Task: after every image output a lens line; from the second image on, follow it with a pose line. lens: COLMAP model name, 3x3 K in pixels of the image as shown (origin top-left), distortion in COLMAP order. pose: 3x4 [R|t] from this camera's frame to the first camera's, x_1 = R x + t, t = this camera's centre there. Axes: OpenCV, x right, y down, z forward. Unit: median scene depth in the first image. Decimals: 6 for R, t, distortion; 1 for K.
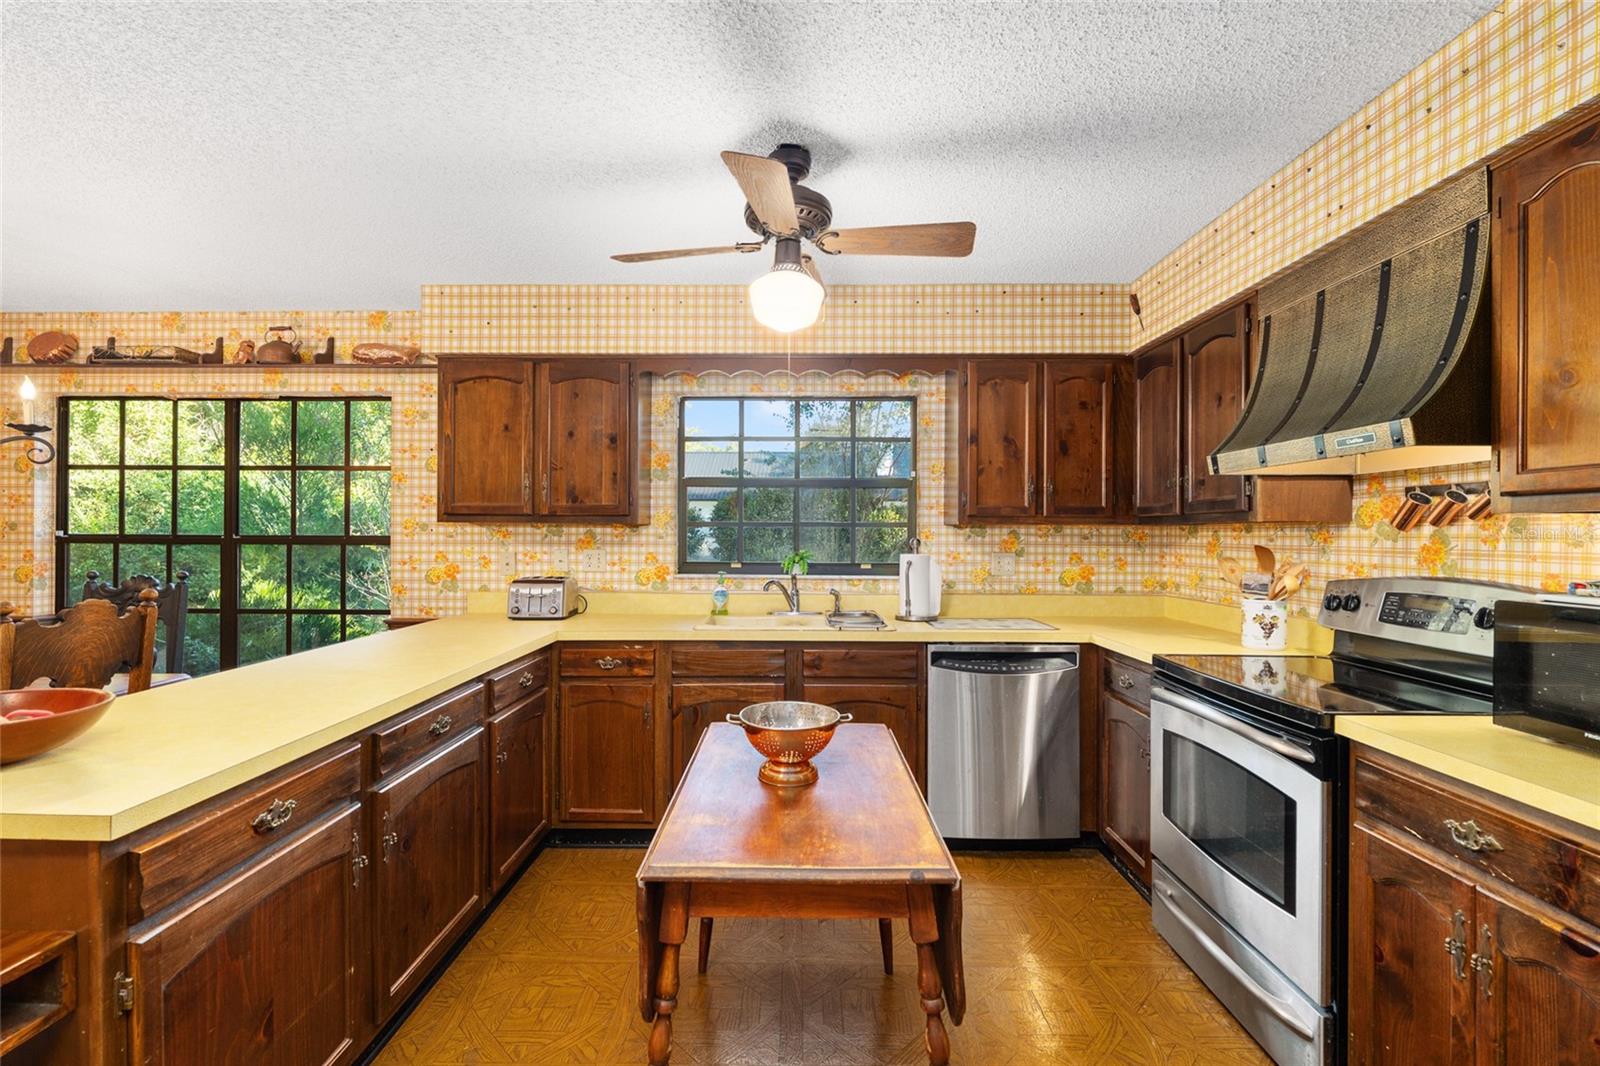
lens RADIAL K [[695.9, 0, 801.1], [0, 695.9, 537.7], [0, 0, 1]] dist [-0.006914, -0.000206]
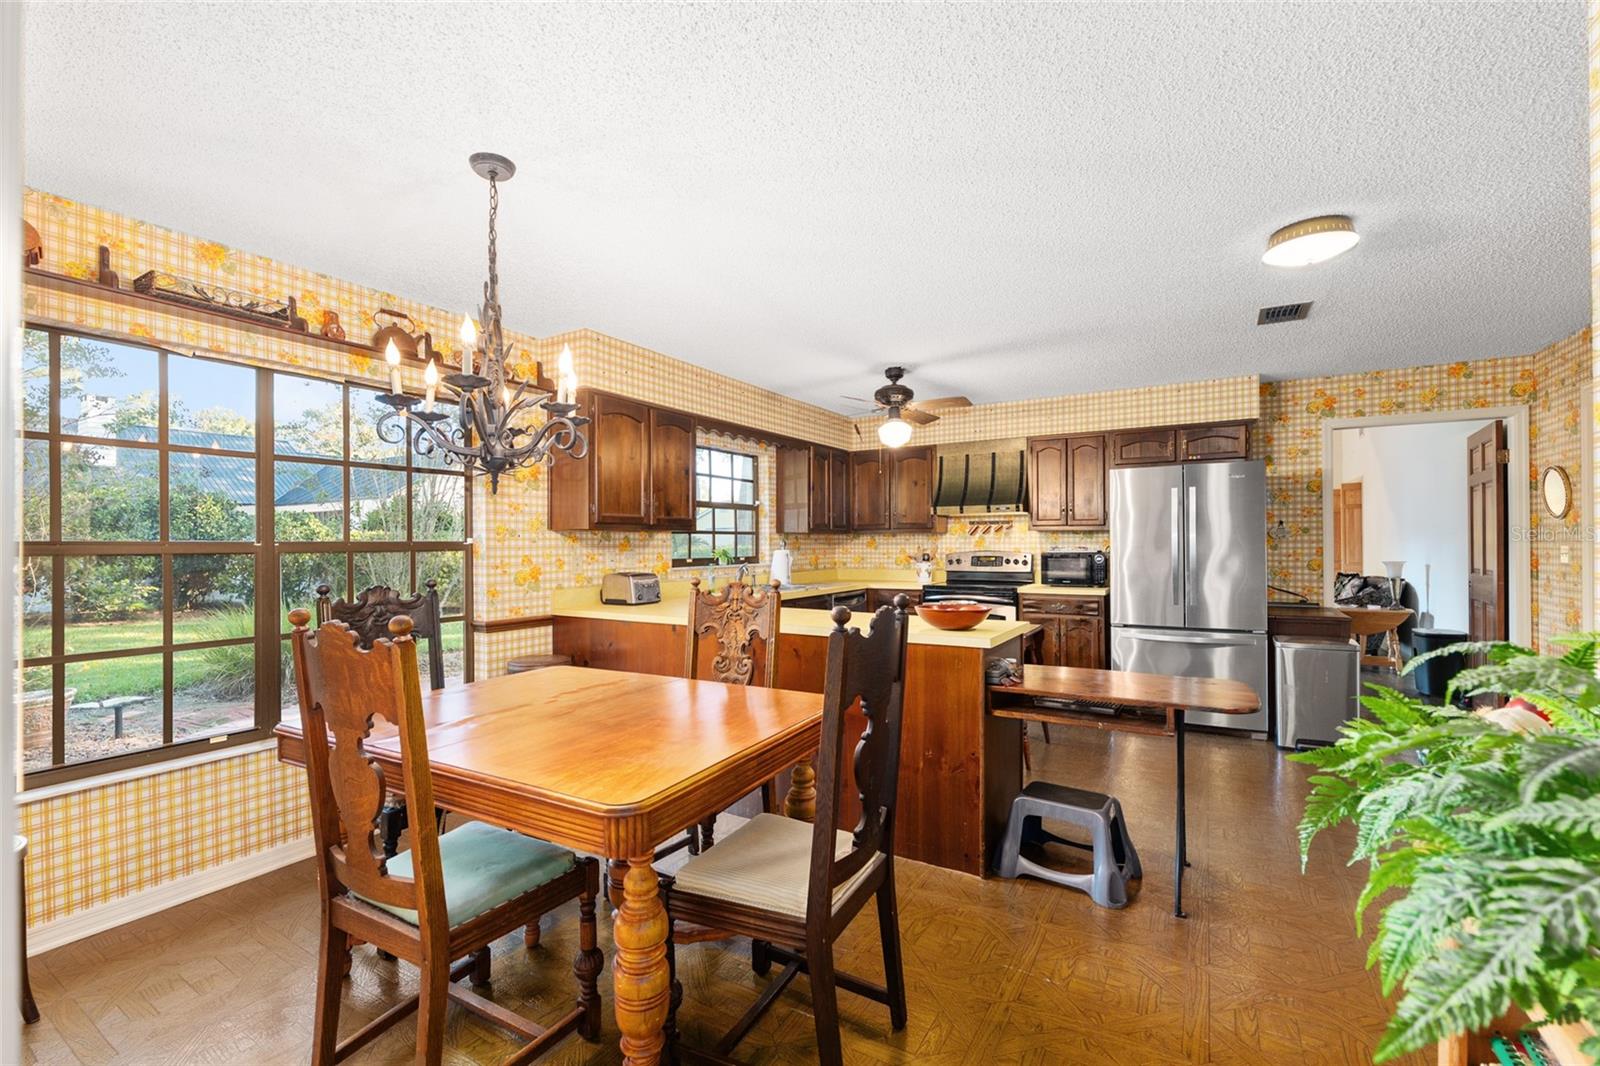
lens RADIAL K [[695.9, 0, 801.1], [0, 695.9, 537.7], [0, 0, 1]] dist [-0.006914, -0.000206]
pose [[0.495736, -0.002005, 0.868471, -1.250950], [0.010575, 0.999937, -0.003728, 0.000747], [-0.868409, 0.011033, 0.495726, 0.087785]]
